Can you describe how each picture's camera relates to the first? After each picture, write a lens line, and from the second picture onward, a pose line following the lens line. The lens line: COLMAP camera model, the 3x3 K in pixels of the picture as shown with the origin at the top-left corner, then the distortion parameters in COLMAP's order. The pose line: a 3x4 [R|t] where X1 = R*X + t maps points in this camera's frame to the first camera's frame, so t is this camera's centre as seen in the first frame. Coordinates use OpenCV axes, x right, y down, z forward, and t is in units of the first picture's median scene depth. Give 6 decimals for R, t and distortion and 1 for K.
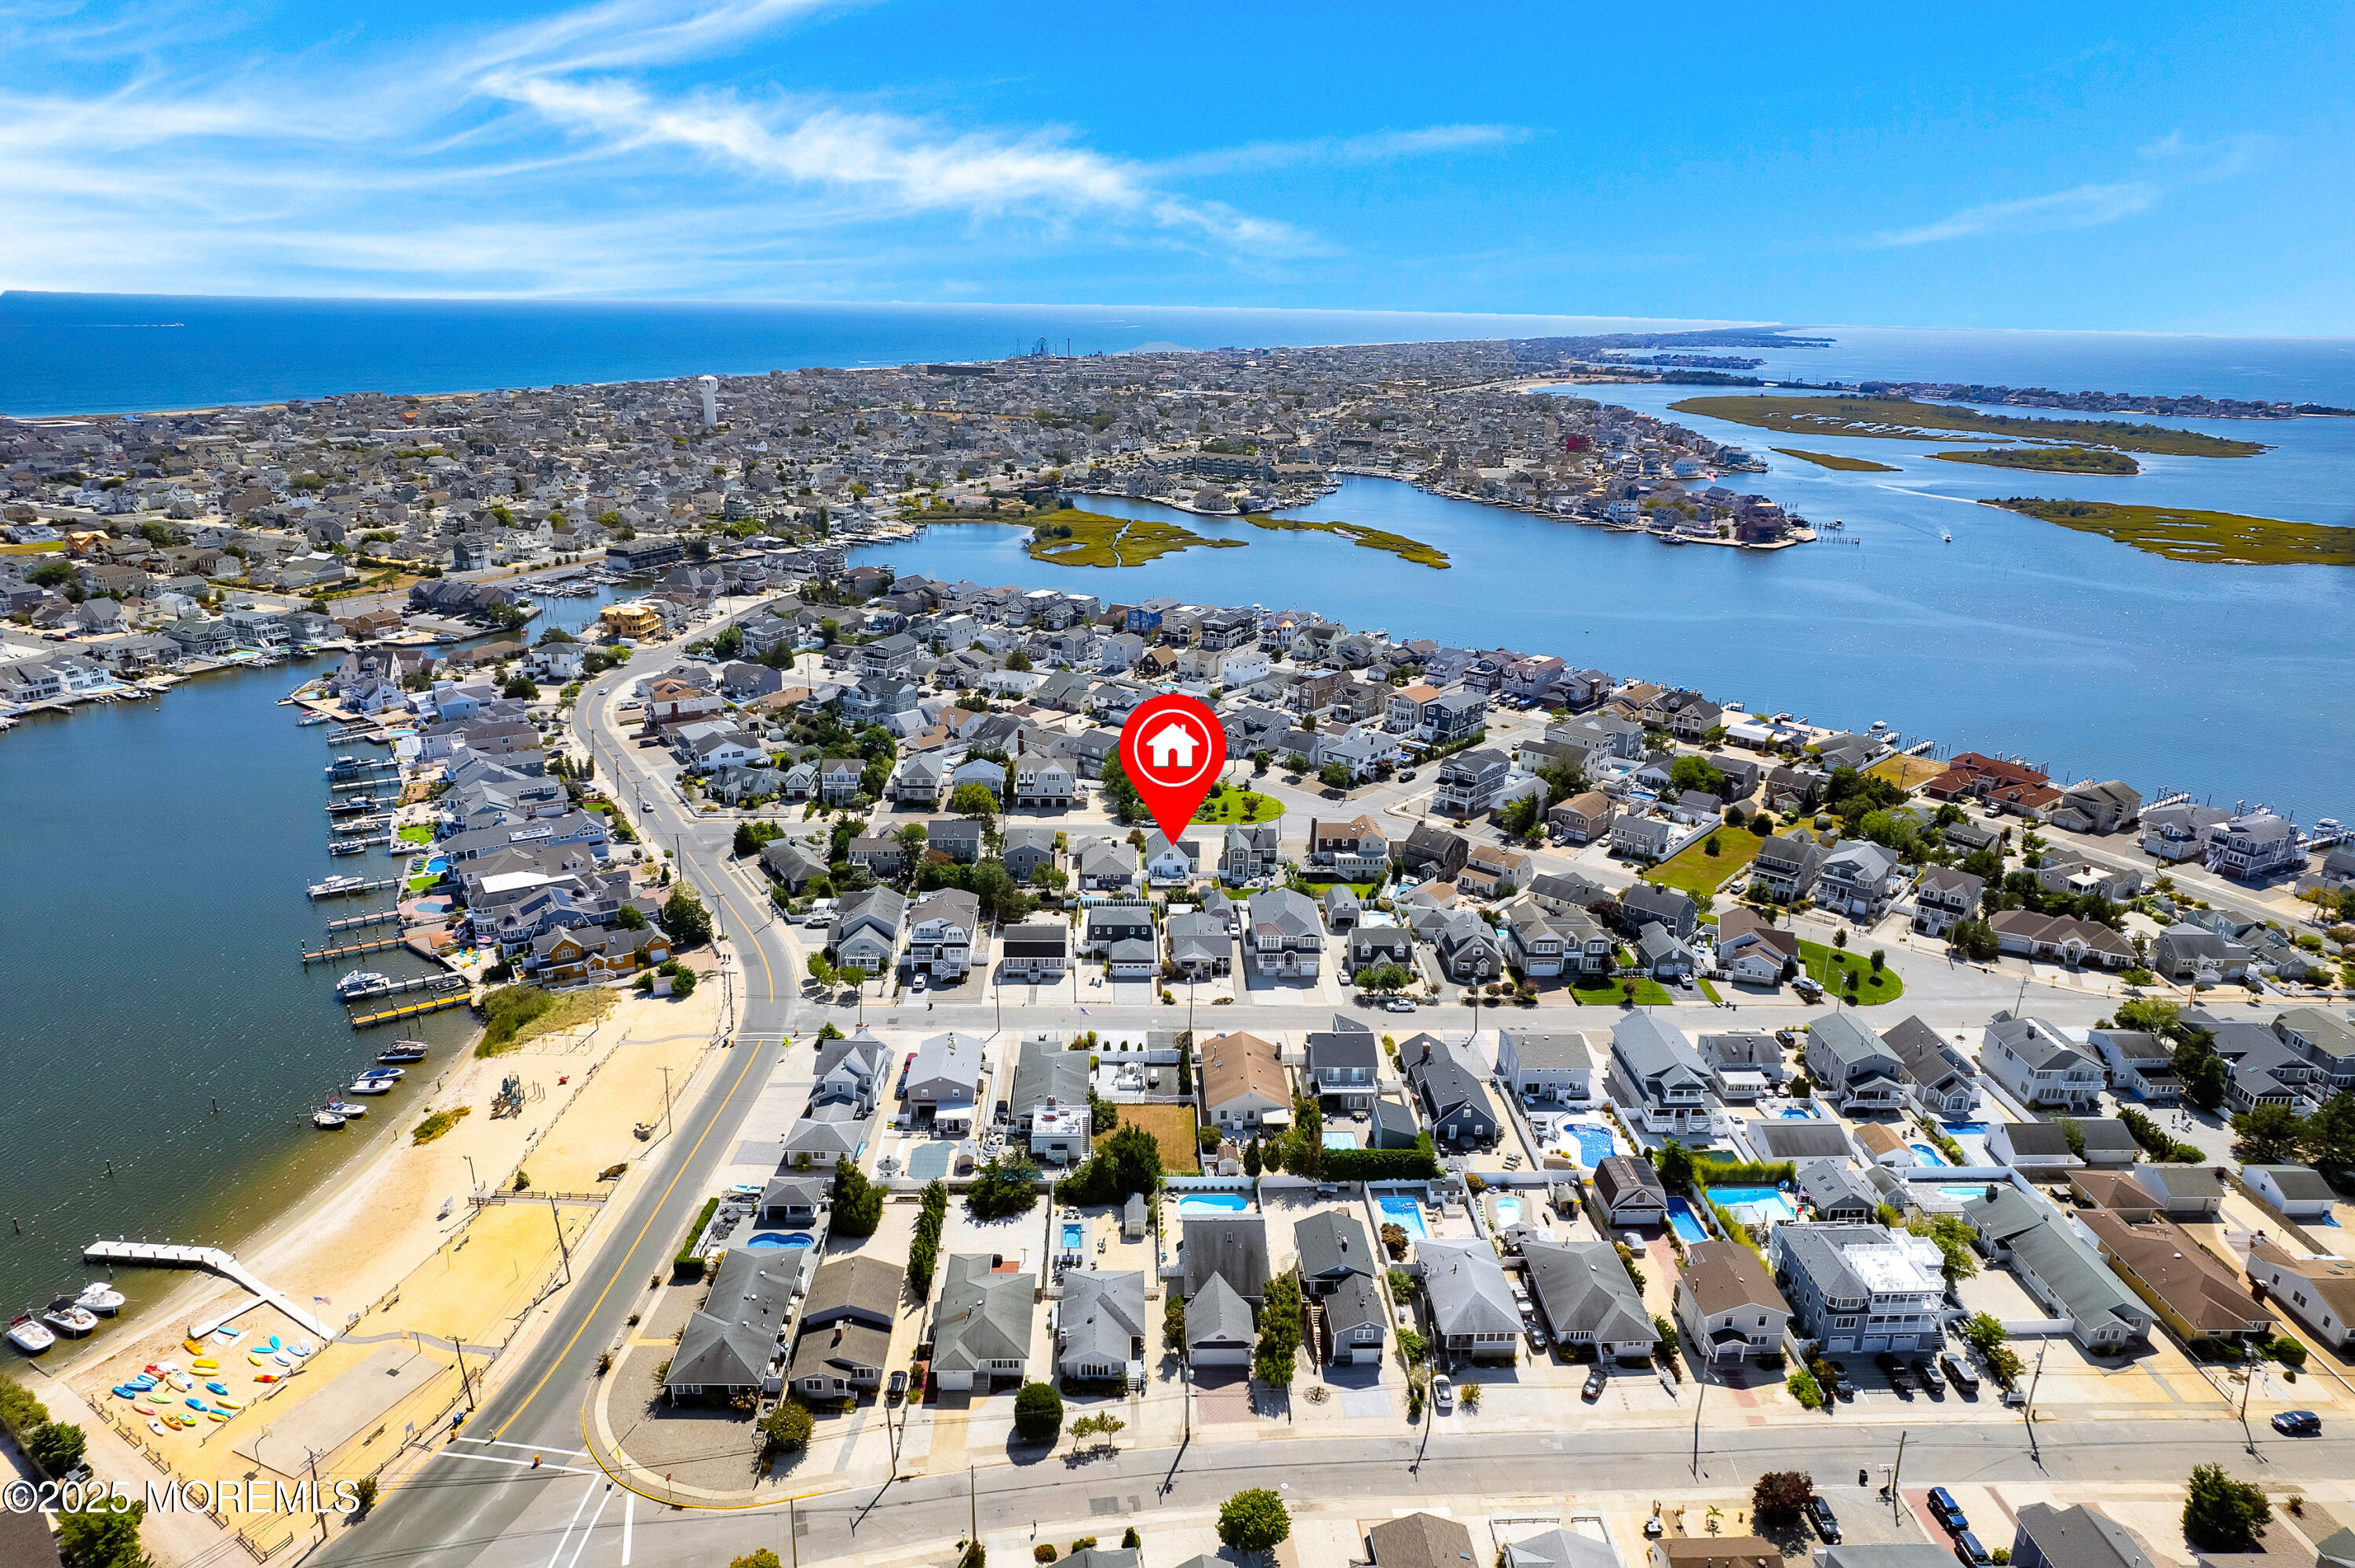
lens RADIAL K [[1499.8, 0, 1177.6], [0, 1499.8, 786.8], [0, 0, 1]] dist [-0.052525, 0.042809]
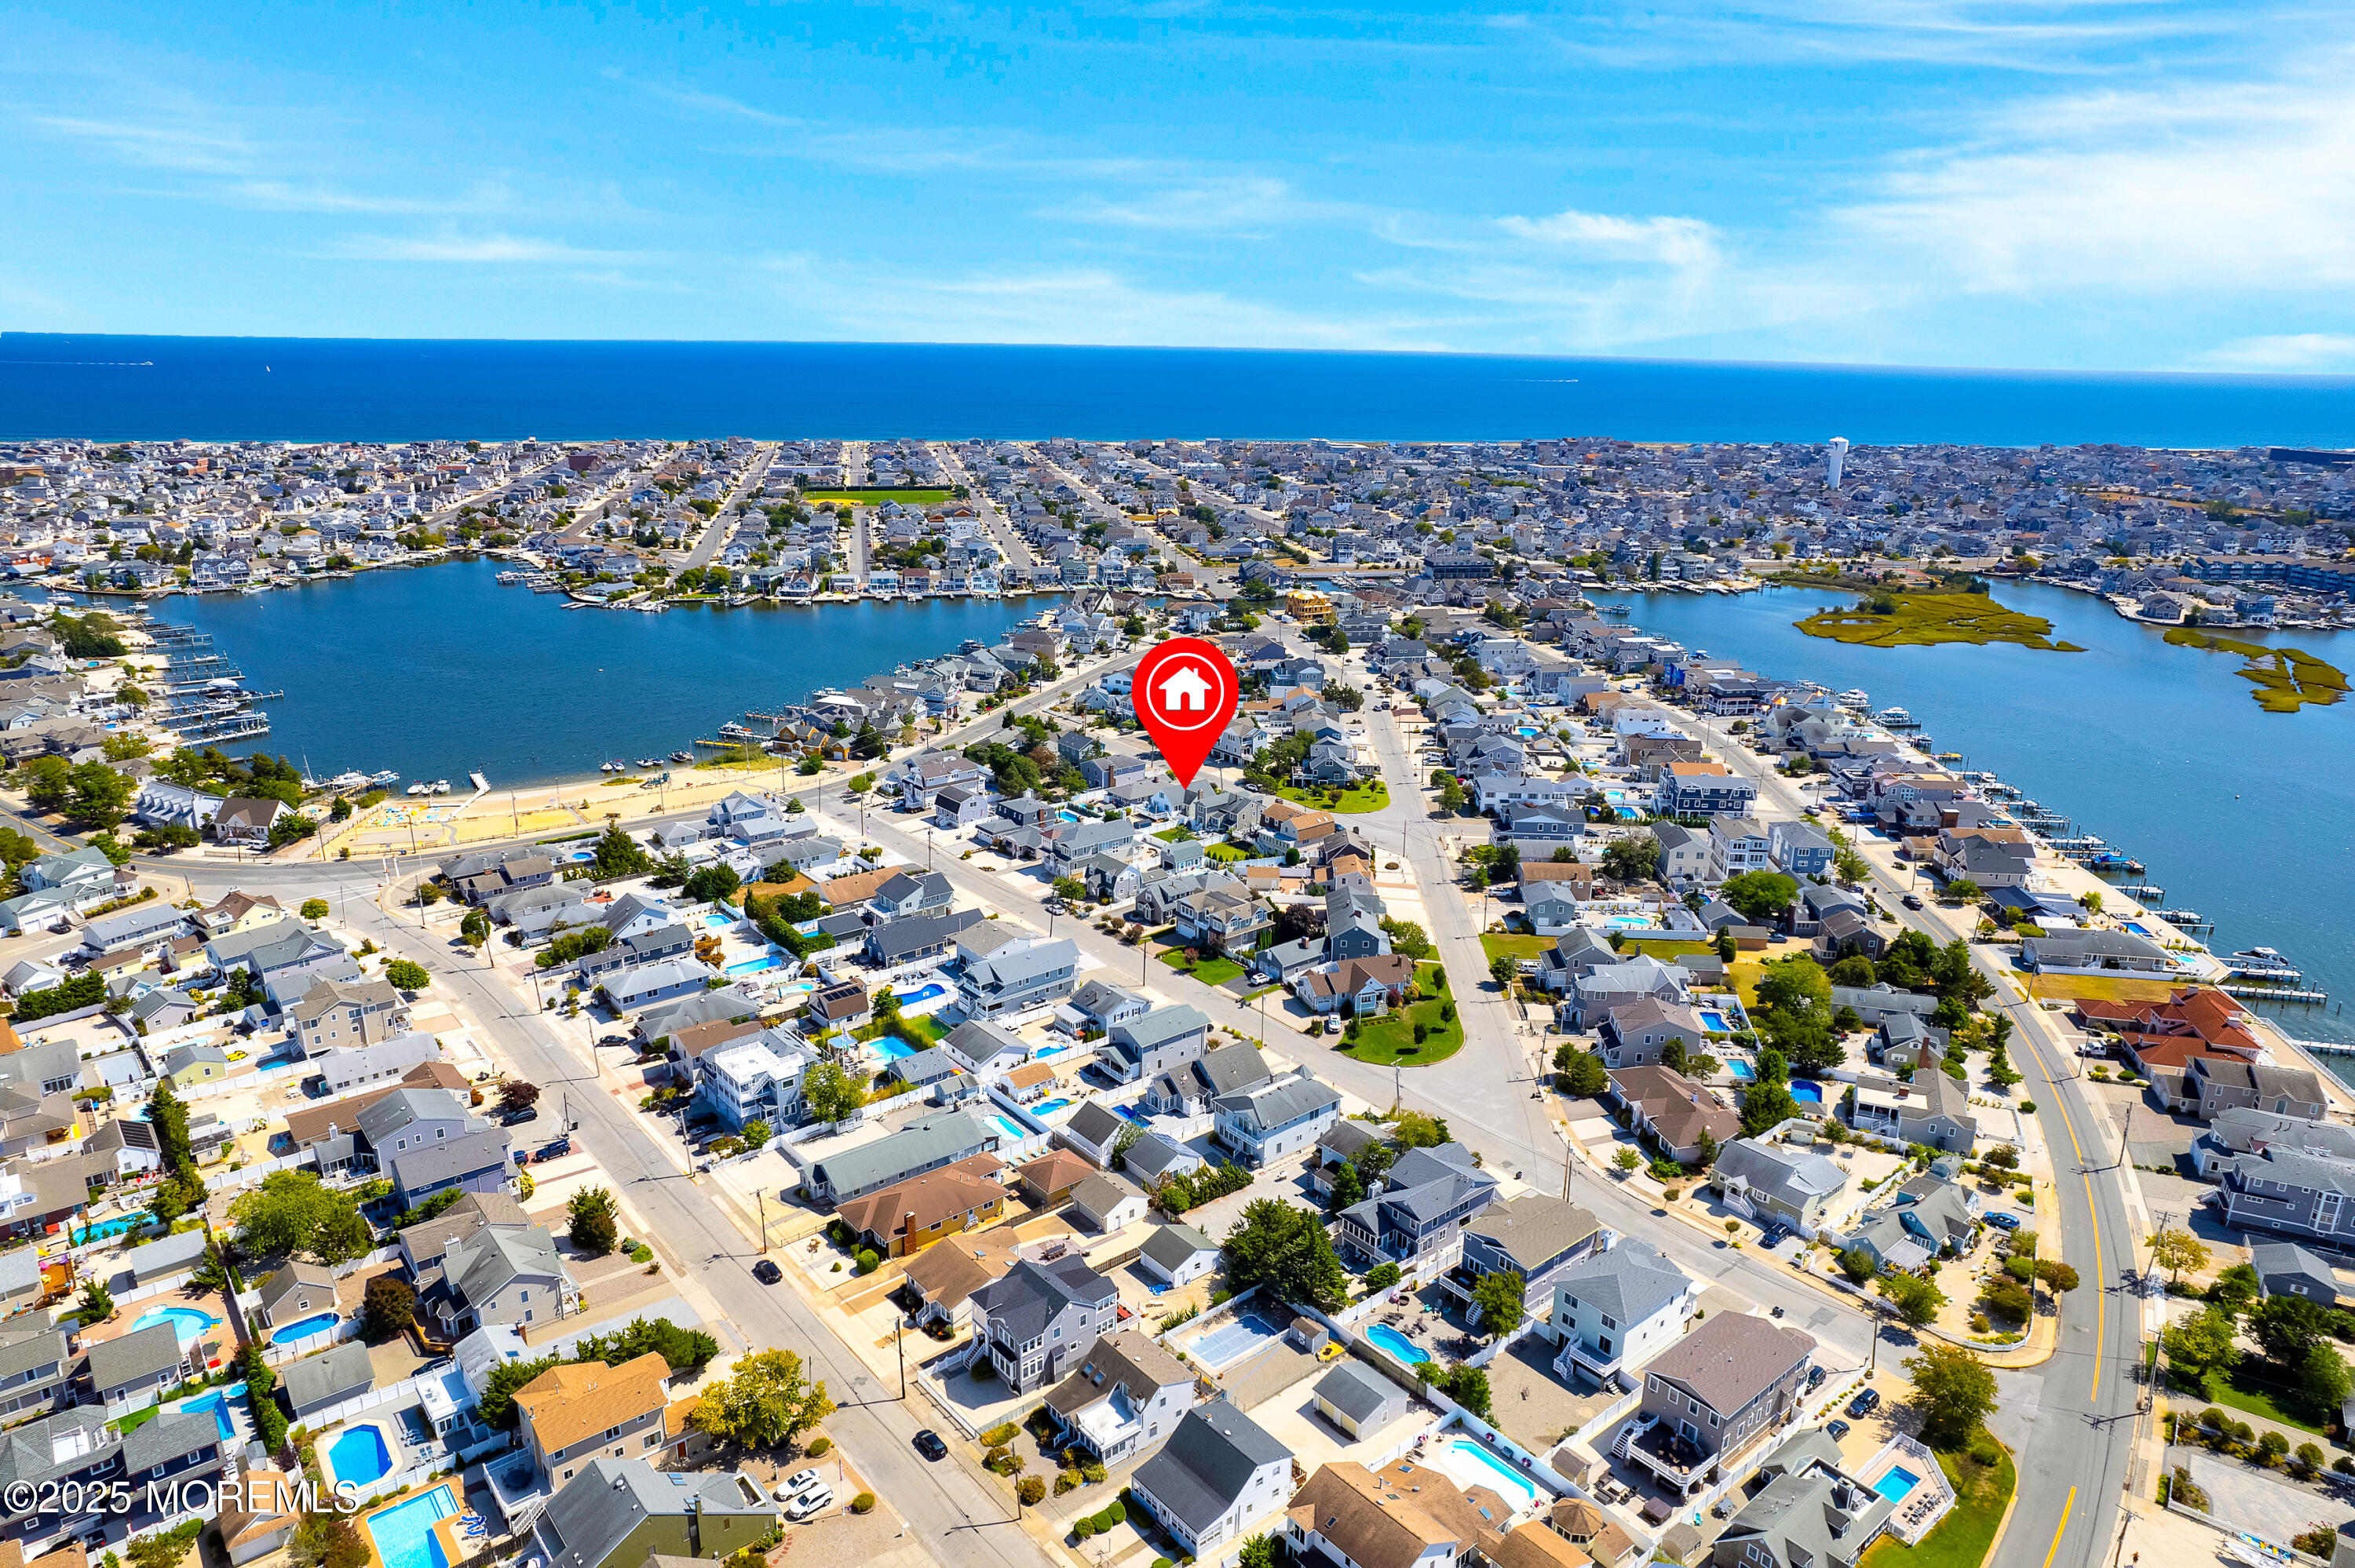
lens RADIAL K [[1499.8, 0, 1212.0], [0, 1499.8, 791.9], [0, 0, 1]] dist [-0.052525, 0.042809]
pose [[0.622512, 0.222536, -0.750305, 1.047573], [-0.251728, 0.964708, 0.077273, -0.068368], [0.741021, 0.140769, 0.656561, 0.255284]]
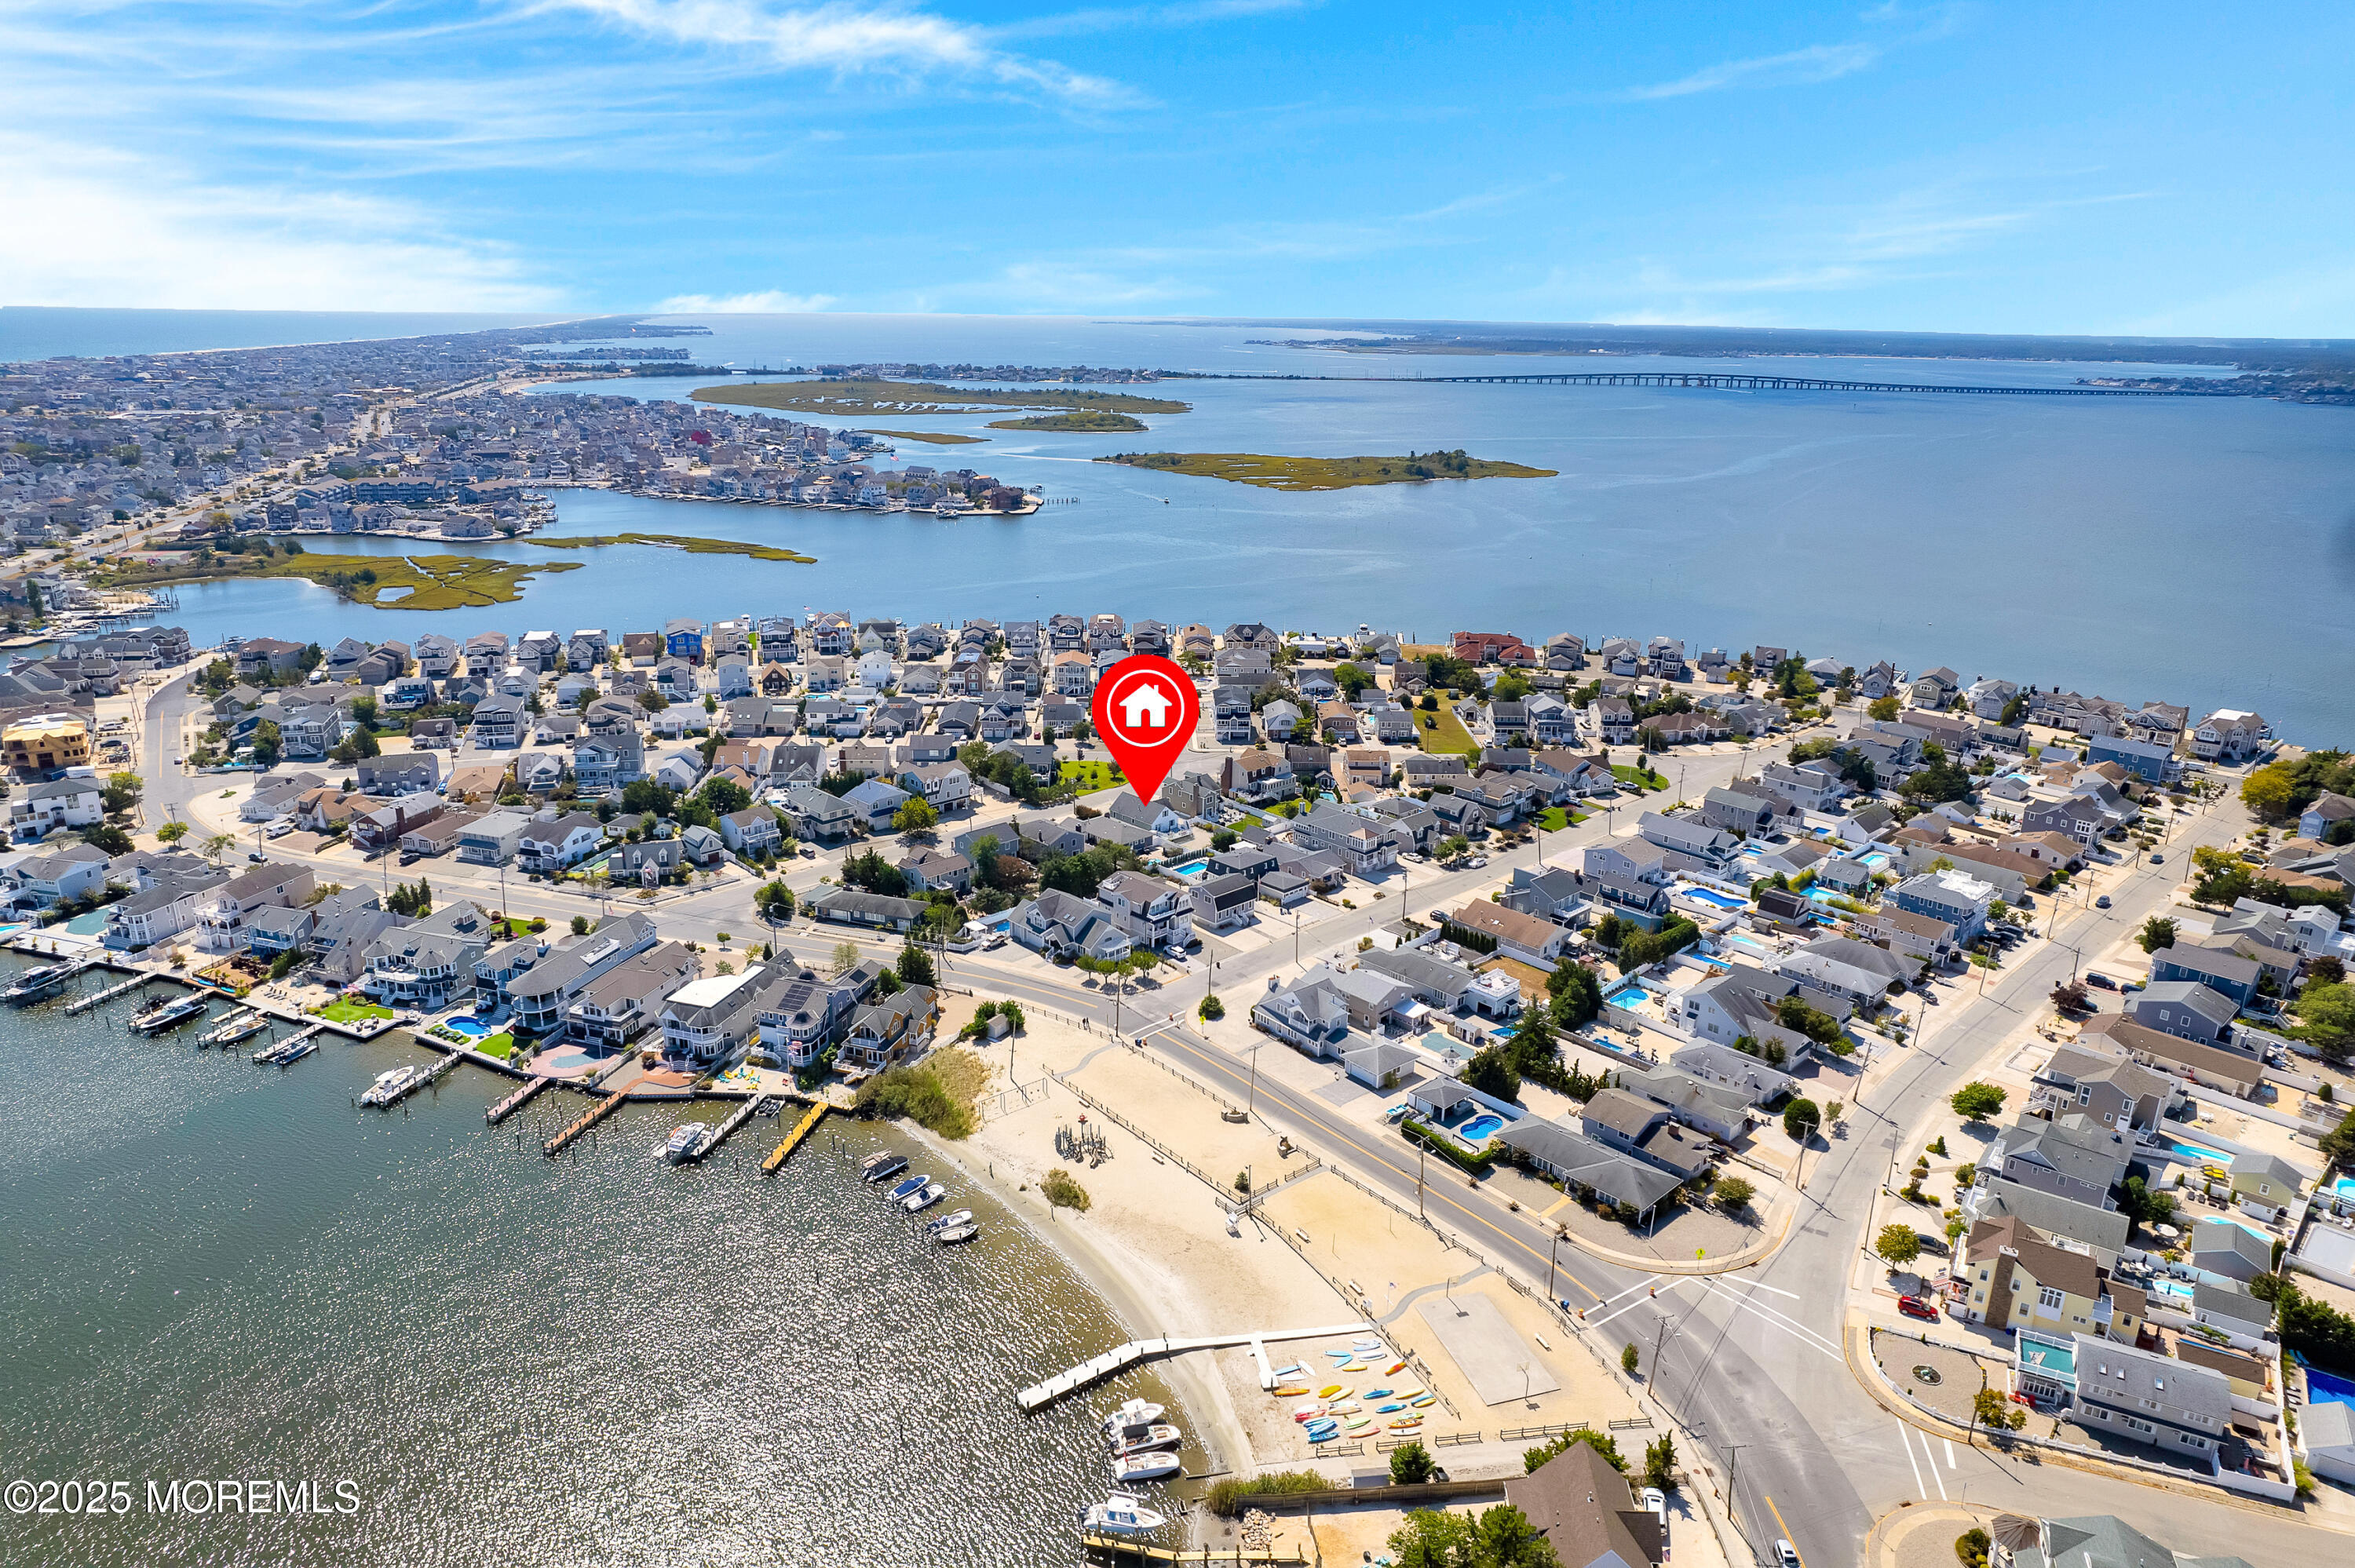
lens RADIAL K [[1499.8, 0, 1171.1], [0, 1499.8, 771.0], [0, 0, 1]] dist [-0.052525, 0.042809]
pose [[0.757639, -0.202748, 0.620385, -0.764429], [0.205374, 0.976301, 0.068255, -0.065898], [-0.619520, 0.075698, 0.781322, 0.147223]]
